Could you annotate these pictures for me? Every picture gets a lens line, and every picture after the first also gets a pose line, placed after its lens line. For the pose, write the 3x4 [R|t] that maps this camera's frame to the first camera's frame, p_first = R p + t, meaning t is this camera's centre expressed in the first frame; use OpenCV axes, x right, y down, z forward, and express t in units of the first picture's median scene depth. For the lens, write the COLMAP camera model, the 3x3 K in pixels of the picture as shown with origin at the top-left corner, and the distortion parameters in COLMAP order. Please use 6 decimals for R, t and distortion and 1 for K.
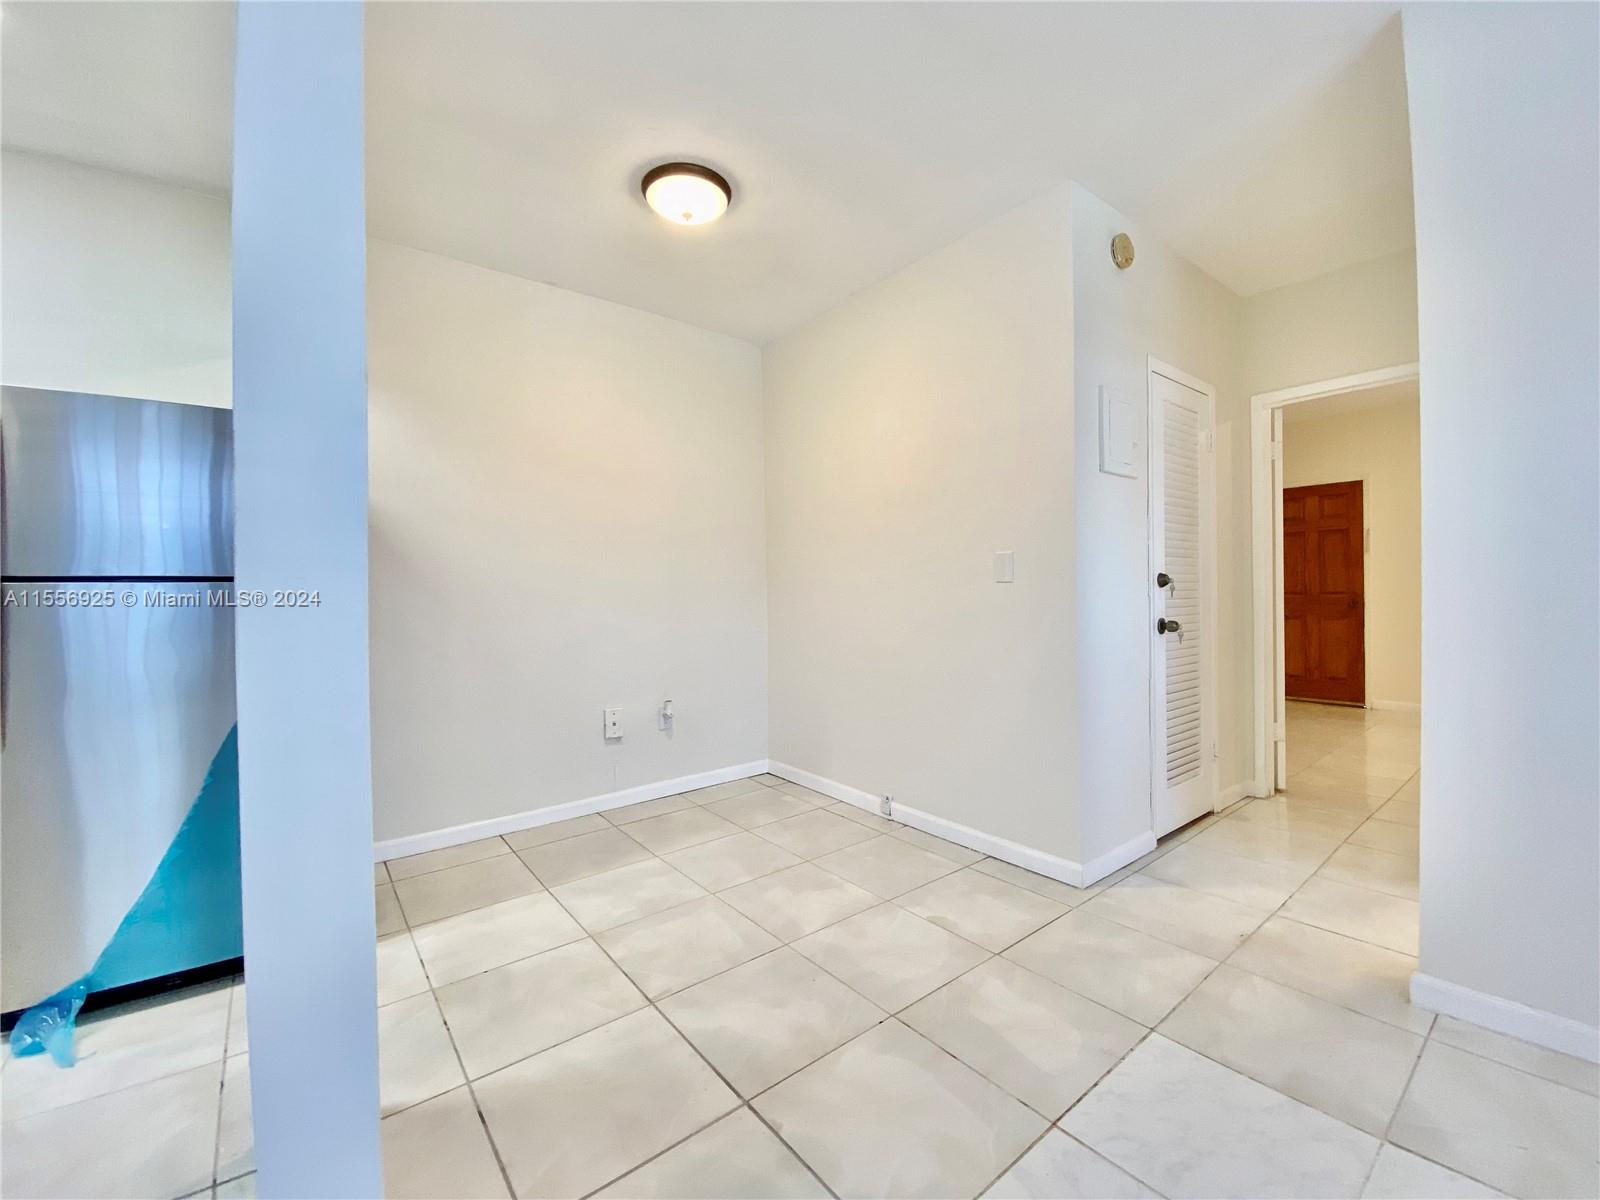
lens RADIAL K [[661.0, 0, 800.0], [0, 661.0, 600.0], [0, 0, 1]] dist [0.000492, 0.000008]
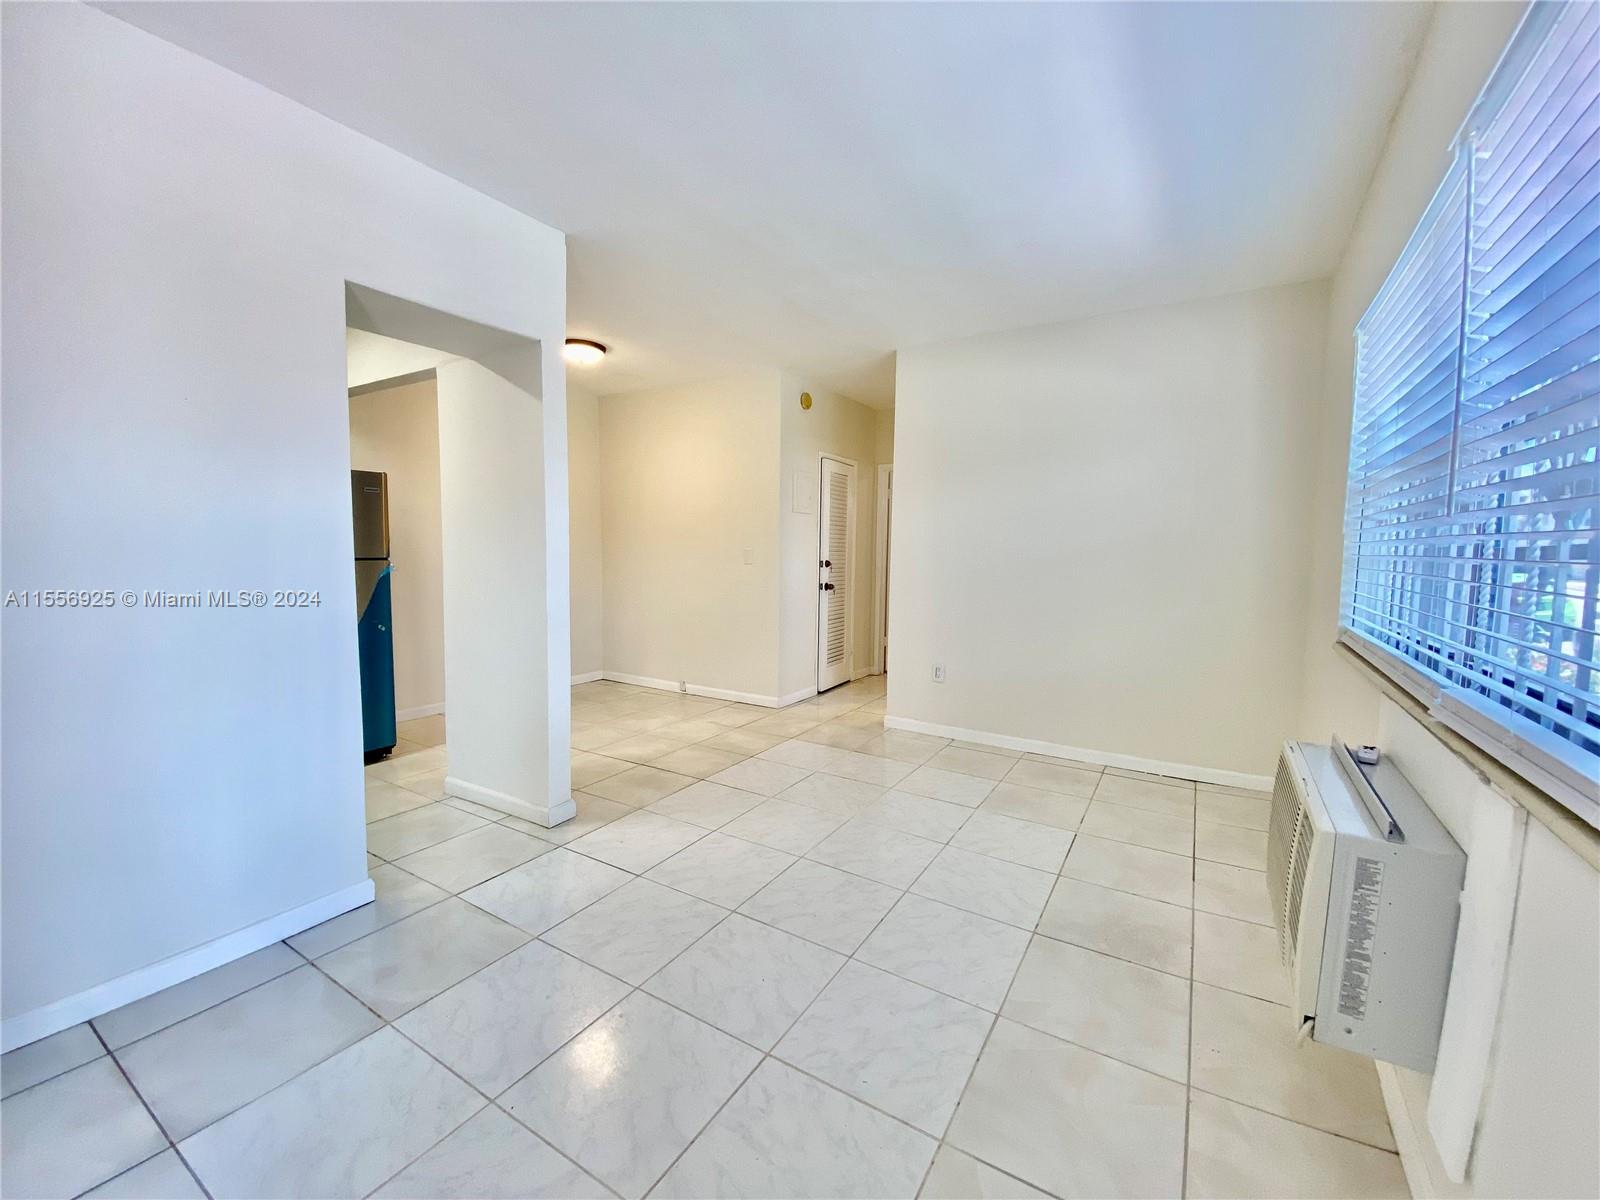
lens RADIAL K [[661.0, 0, 800.0], [0, 661.0, 600.0], [0, 0, 1]] dist [0.000492, 0.000008]
pose [[0.942416, -0.000119, 0.334443, -0.209155], [-0.022476, 0.997717, 0.063688, -0.050552], [-0.333687, -0.067538, 0.940262, -0.951209]]
